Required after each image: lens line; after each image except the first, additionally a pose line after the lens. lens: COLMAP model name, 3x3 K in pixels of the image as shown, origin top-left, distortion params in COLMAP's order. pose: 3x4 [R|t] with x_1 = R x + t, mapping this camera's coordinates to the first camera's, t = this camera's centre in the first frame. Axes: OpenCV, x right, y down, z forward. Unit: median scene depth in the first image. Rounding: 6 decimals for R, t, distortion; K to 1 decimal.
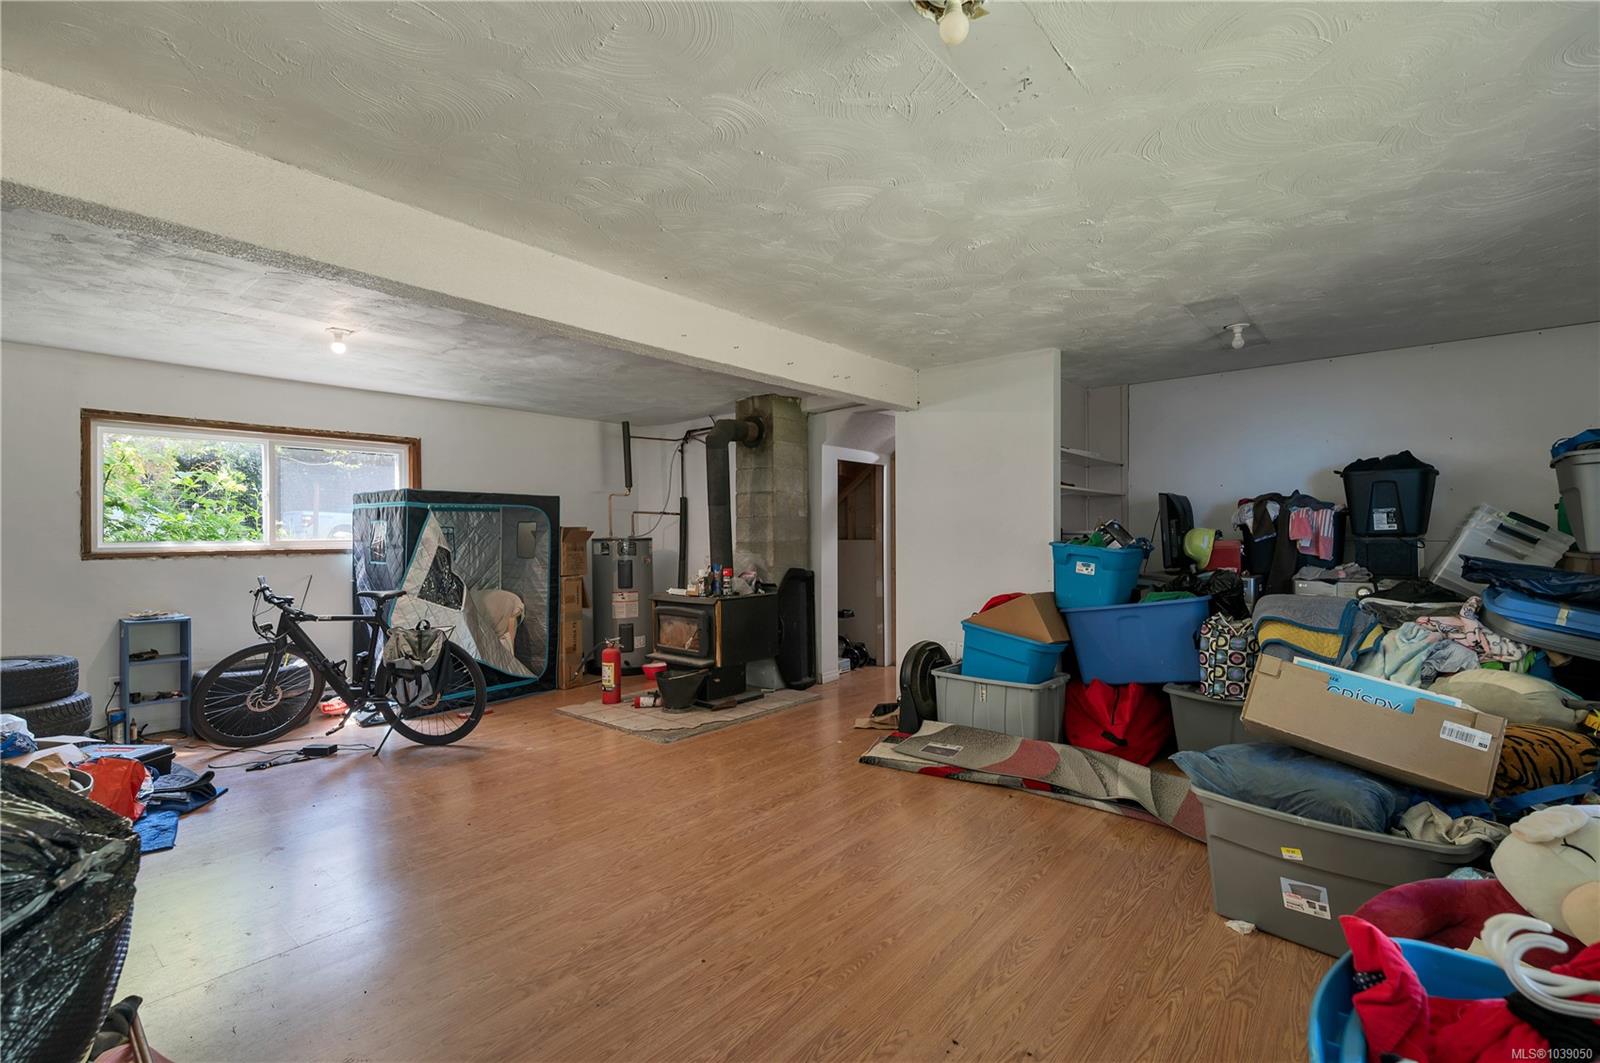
lens RADIAL K [[713.2, 0, 797.9], [0, 713.2, 534.1], [0, 0, 1]] dist [-0.000461, -0.000329]
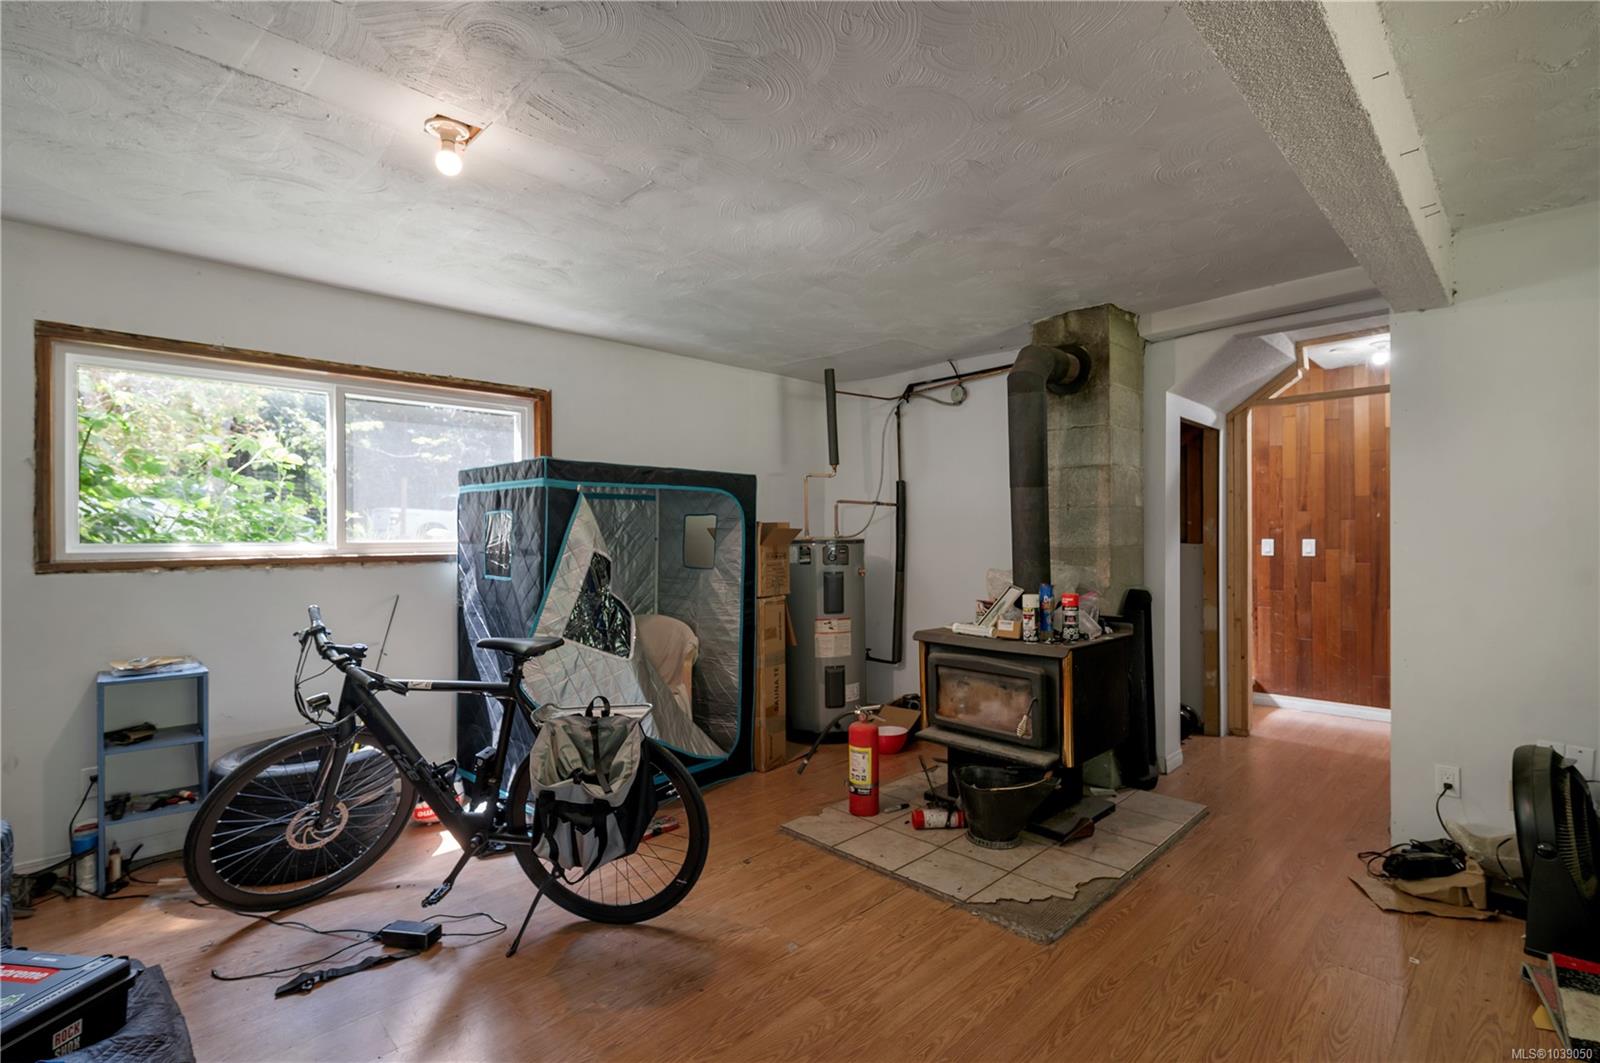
lens RADIAL K [[726.4, 0, 794.9], [0, 726.4, 535.3], [0, 0, 1]] dist [-0.000126, 0.000283]
pose [[0.994990, 0.003273, -0.099923, -0.296037], [-0.003040, 0.999992, 0.002487, 0.000236], [0.099930, -0.002170, 0.994992, 0.435999]]
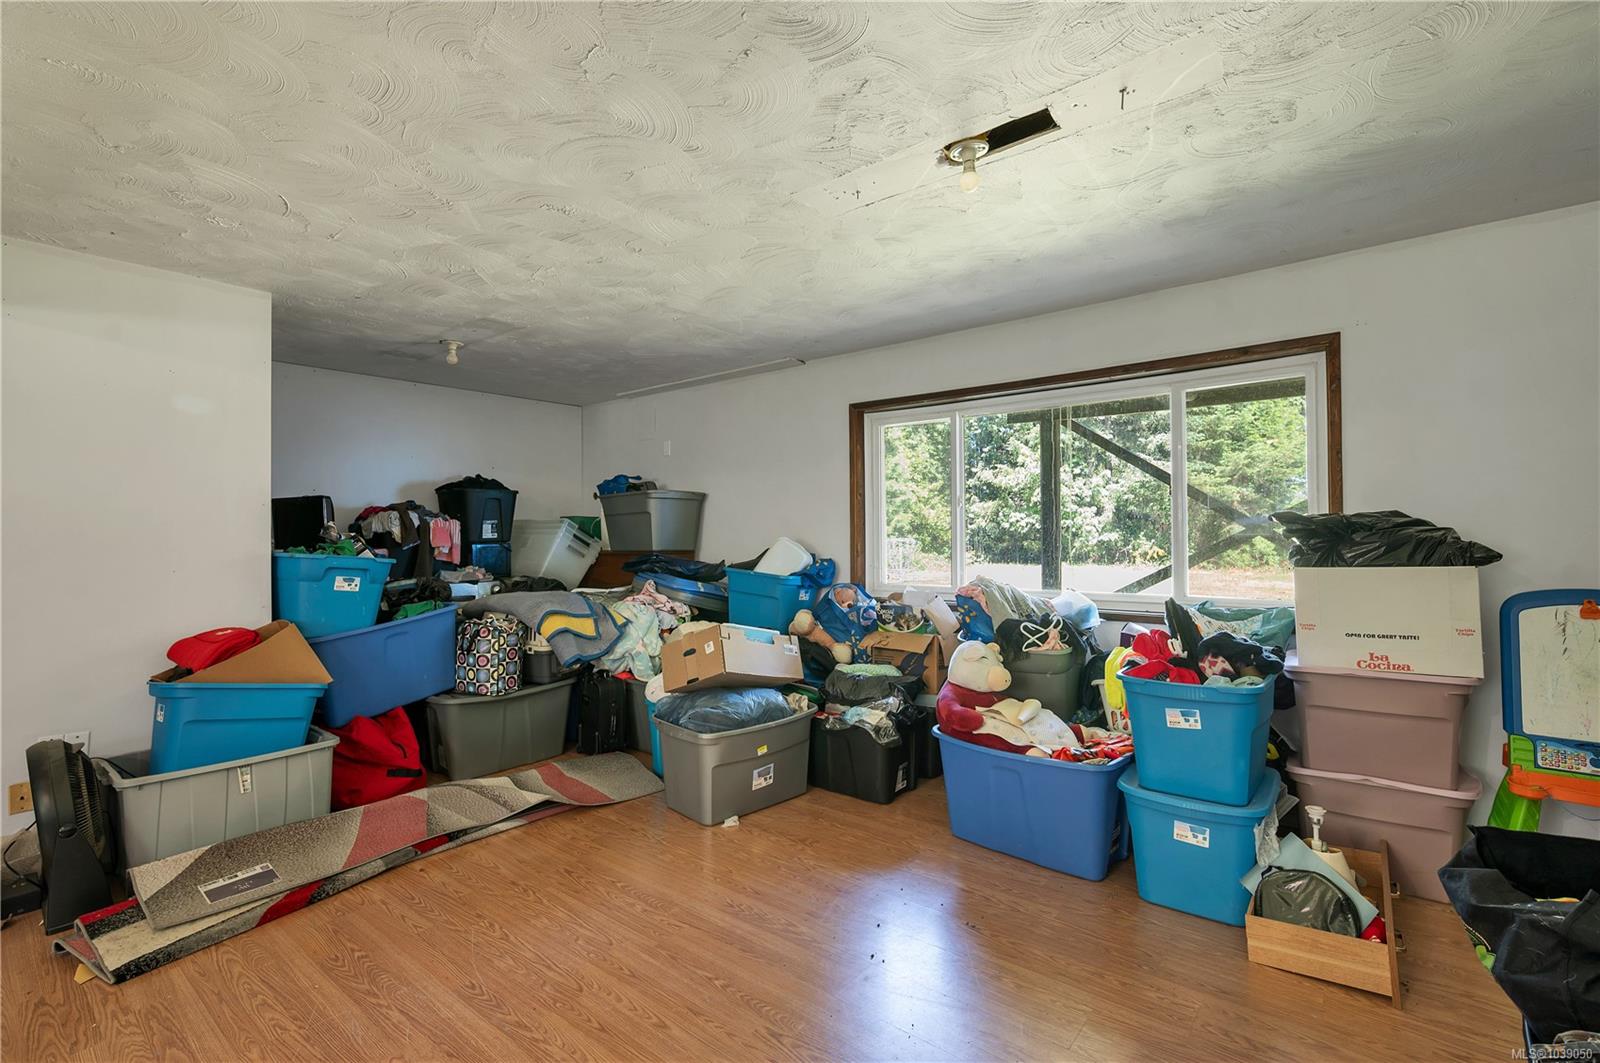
lens RADIAL K [[720.1, 0, 804.3], [0, 720.1, 534.8], [0, 0, 1]] dist [-0.001293, 0.000273]
pose [[-0.025244, 0.006310, 0.999661, -0.386542], [0.009322, 0.999938, -0.006077, 0.001108], [-0.999638, 0.009165, -0.025302, 0.437693]]
